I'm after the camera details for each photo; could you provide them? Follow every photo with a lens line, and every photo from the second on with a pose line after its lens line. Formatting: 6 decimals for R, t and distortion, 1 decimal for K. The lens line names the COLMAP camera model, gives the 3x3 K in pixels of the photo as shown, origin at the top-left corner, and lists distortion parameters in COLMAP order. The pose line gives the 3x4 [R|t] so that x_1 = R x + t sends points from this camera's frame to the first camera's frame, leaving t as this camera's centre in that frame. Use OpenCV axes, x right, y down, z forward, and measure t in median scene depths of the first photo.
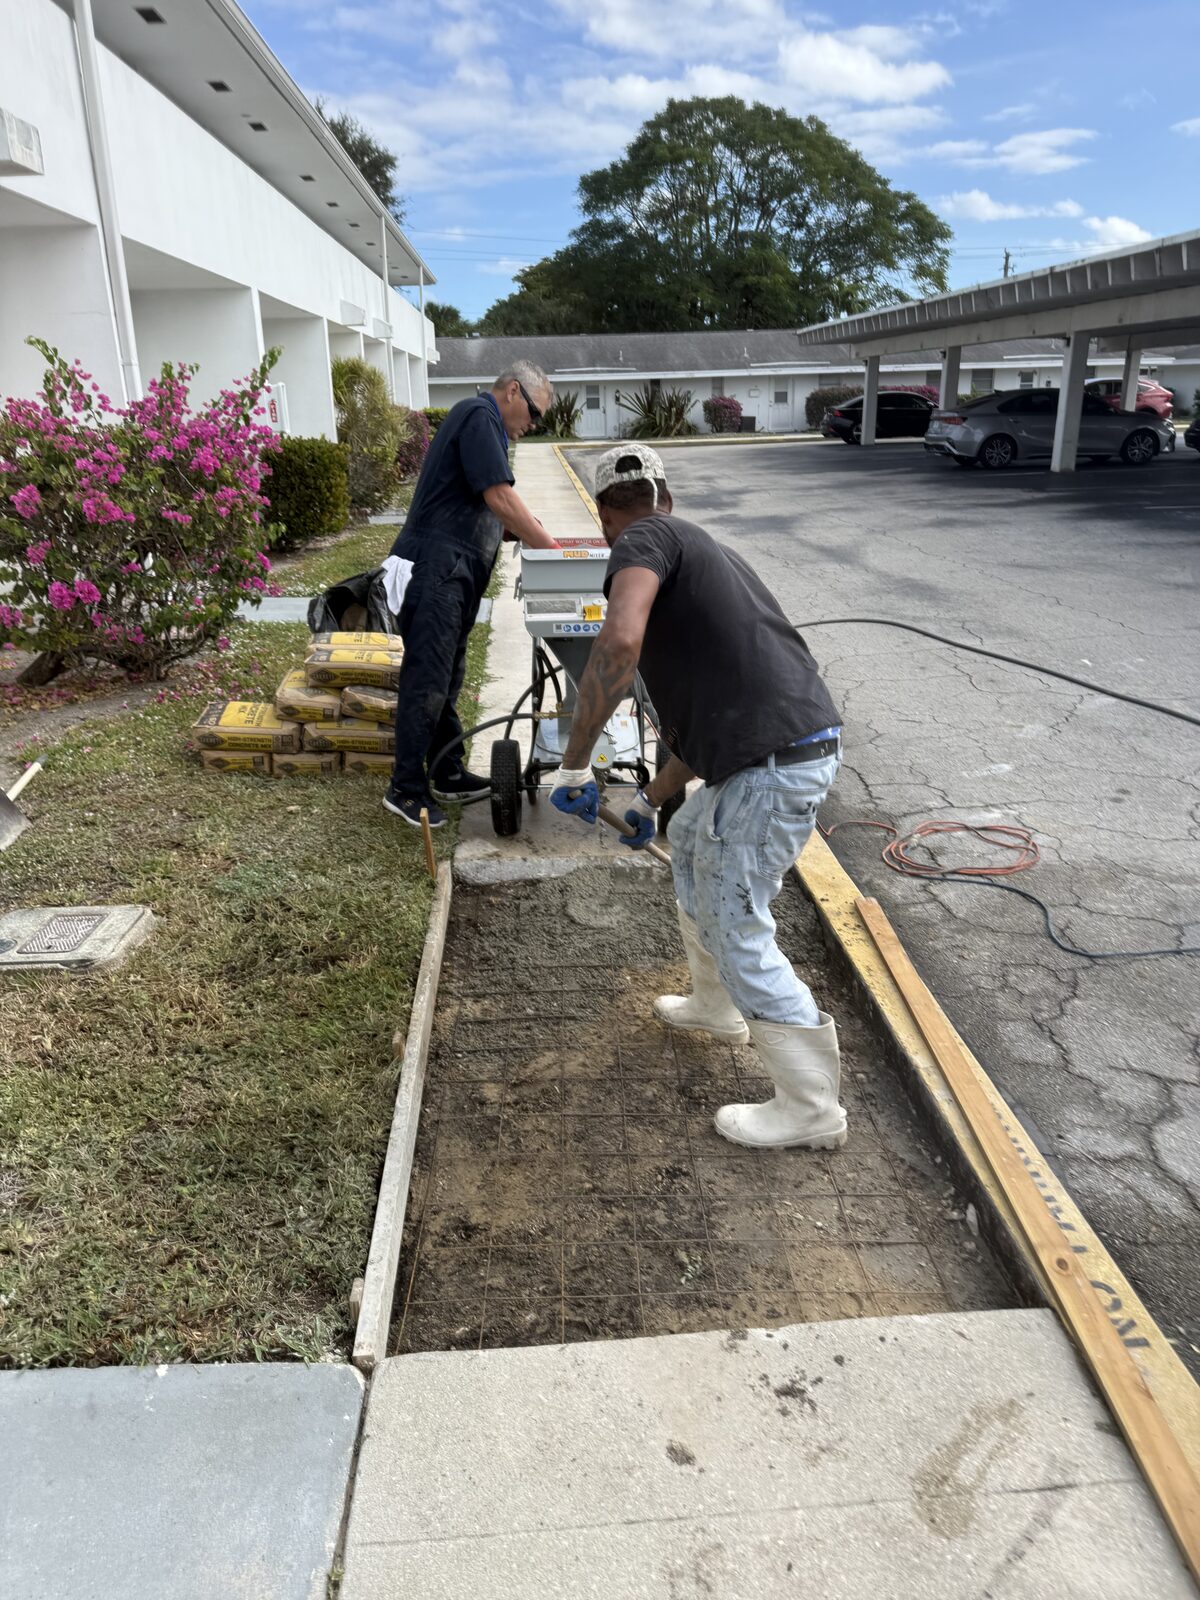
lens RADIAL K [[1139.4, 0, 600.0], [0, 1139.4, 800.0], [0, 0, 1]] dist [0.062968, -0.080454]
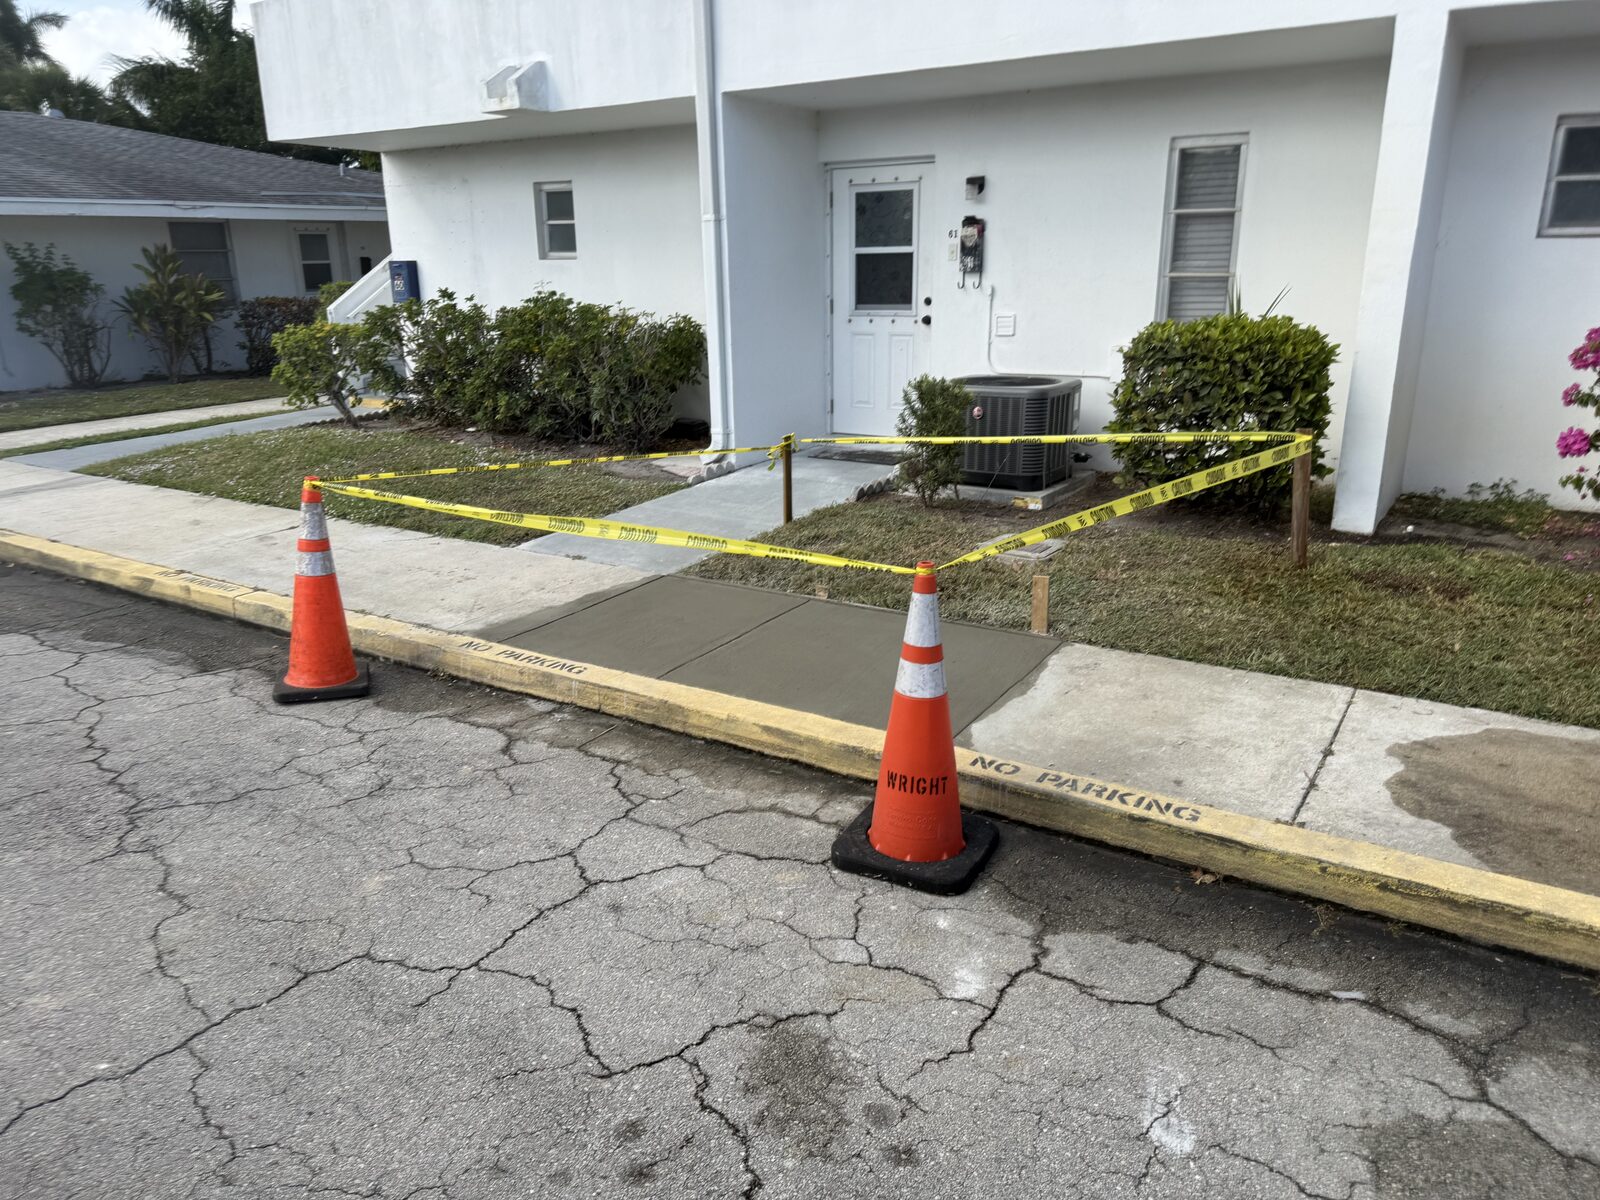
lens RADIAL K [[1139.4, 0, 798.8], [0, 1139.4, 606.0], [0, 0, 1]] dist [0.062968, -0.080454]
pose [[-0.602360, 0.265303, -0.752845, 0.904134], [-0.232298, 0.844065, 0.483313, -0.476208], [0.763675, 0.466013, -0.446802, 1.264217]]
